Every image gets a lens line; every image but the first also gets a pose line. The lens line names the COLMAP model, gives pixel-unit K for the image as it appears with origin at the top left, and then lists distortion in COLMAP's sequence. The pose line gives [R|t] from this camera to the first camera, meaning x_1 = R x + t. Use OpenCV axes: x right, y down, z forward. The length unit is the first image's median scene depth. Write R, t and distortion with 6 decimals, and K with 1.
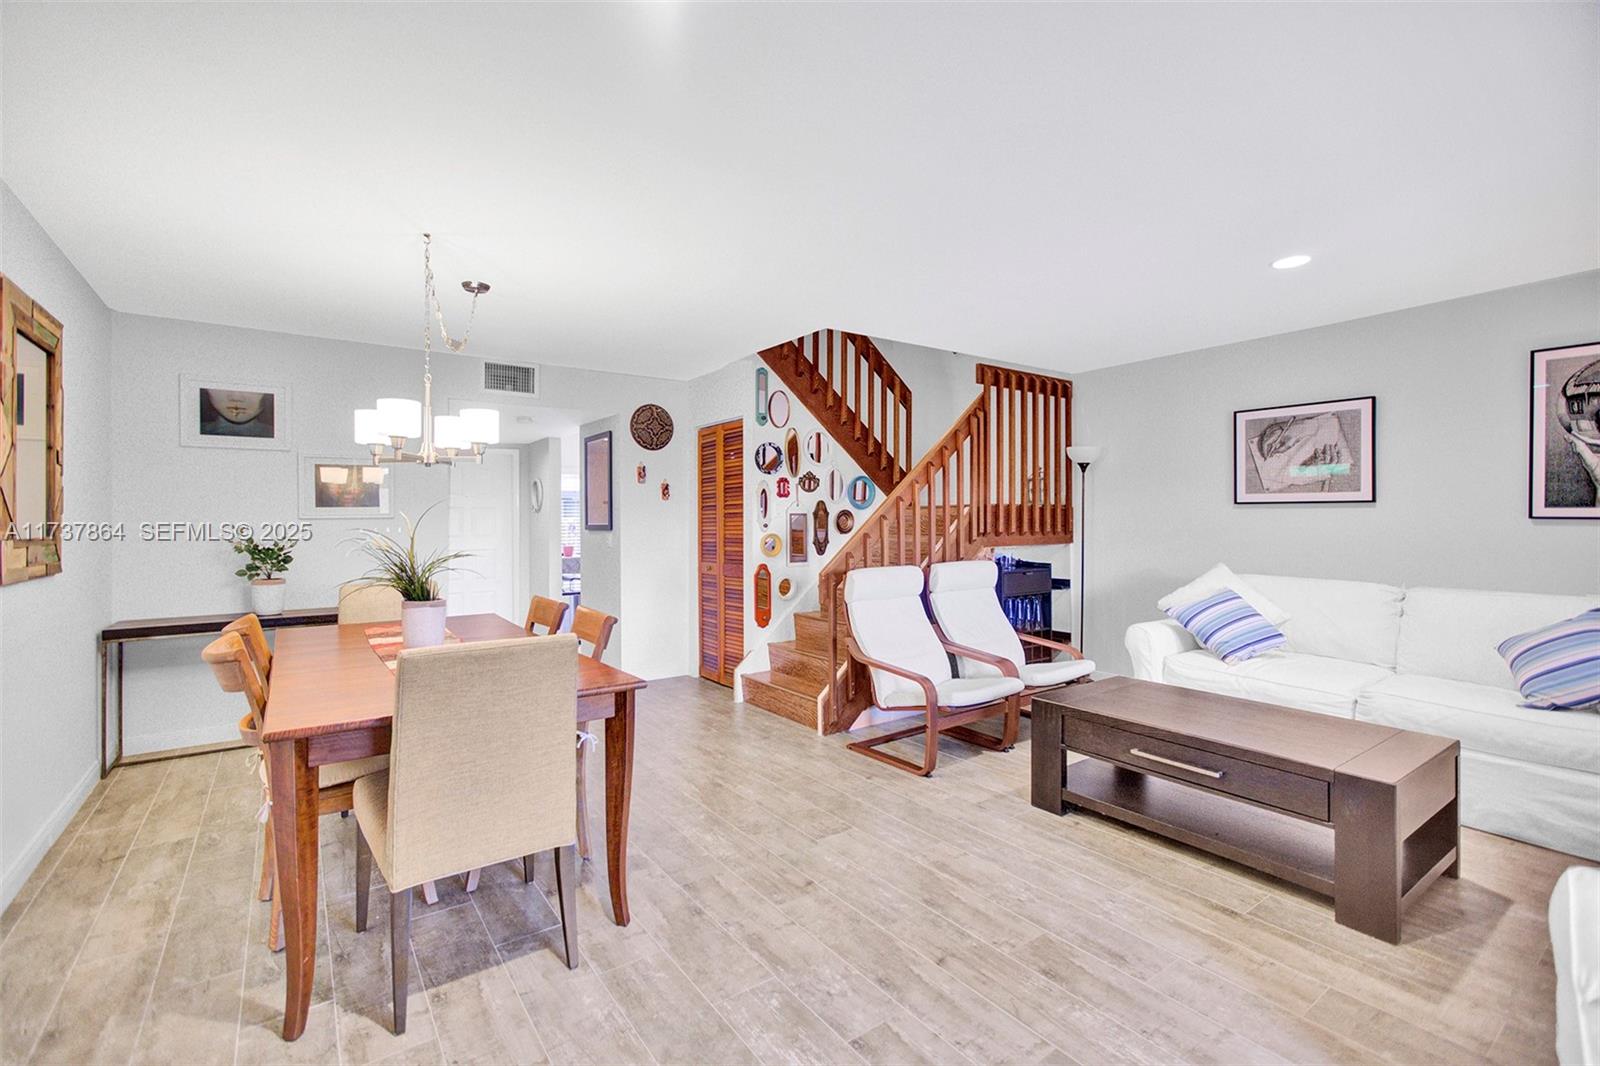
lens RADIAL K [[713.8, 0, 788.1], [0, 713.8, 517.7], [0, 0, 1]] dist [-0.008994, 0.004417]
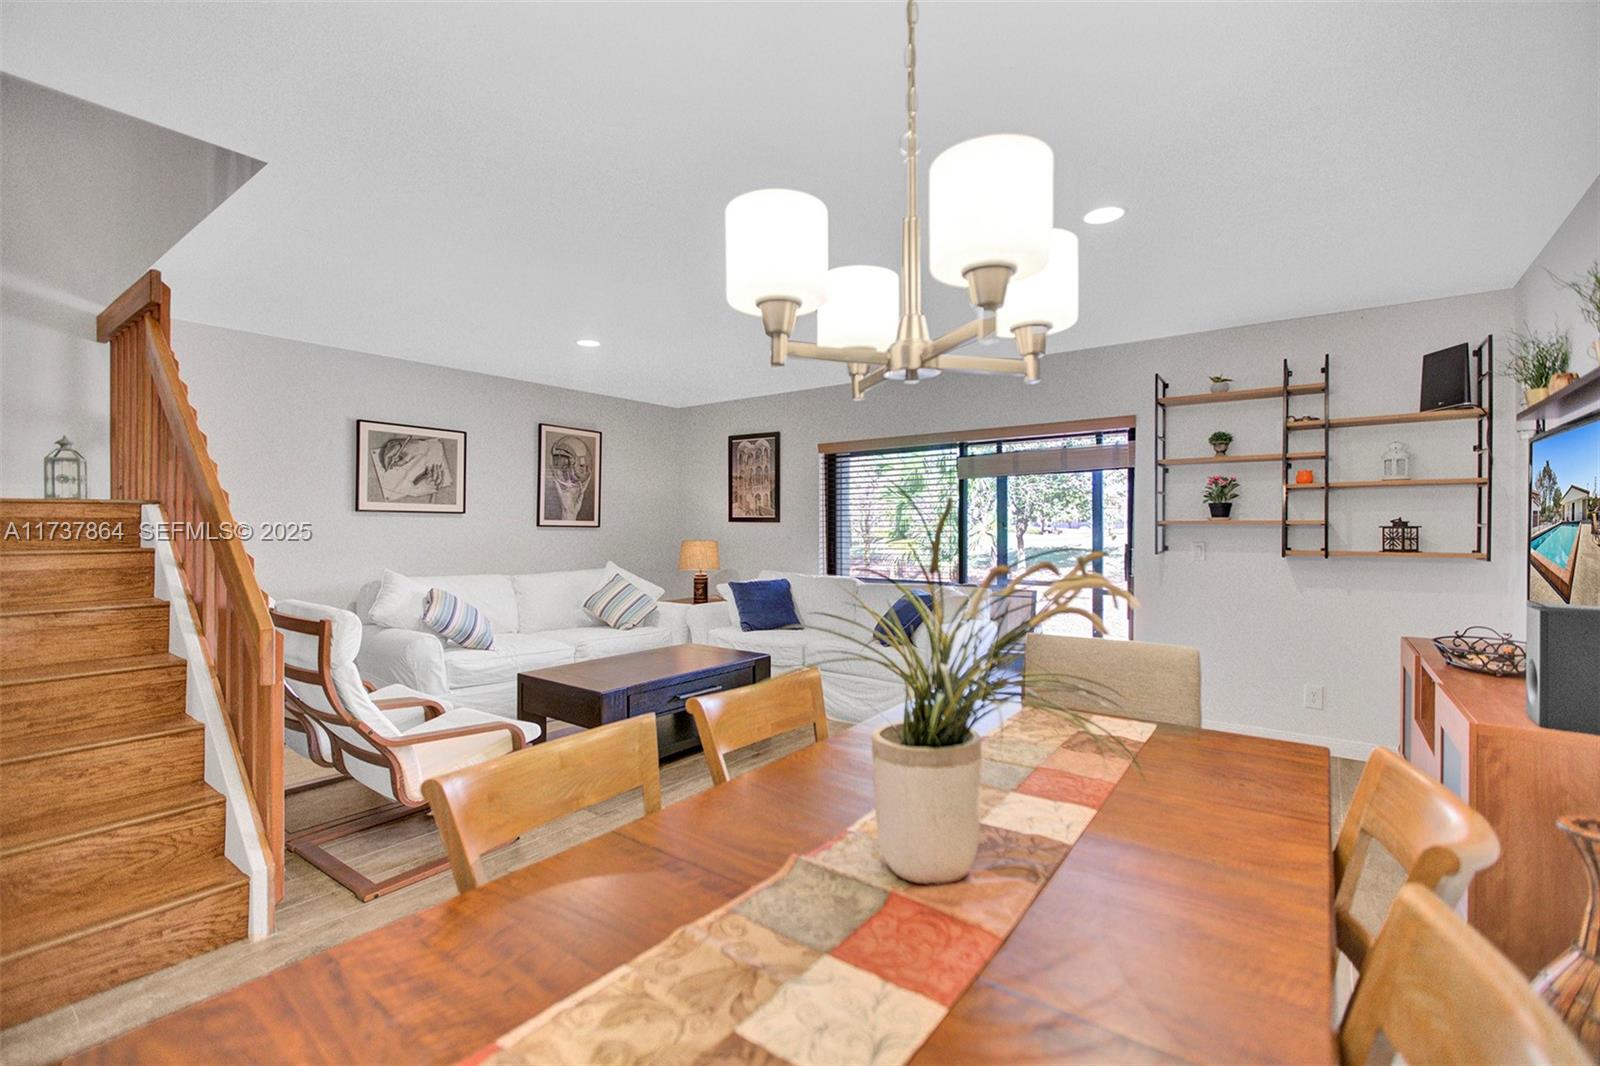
lens RADIAL K [[713.8, 0, 799.0], [0, 713.8, 525.7], [0, 0, 1]] dist [-0.008994, 0.004417]
pose [[-0.308475, 0.003241, 0.951227, -0.468375], [-0.001601, 0.999991, -0.003926, 0.003430], [-0.951231, -0.002734, -0.308467, 0.645375]]
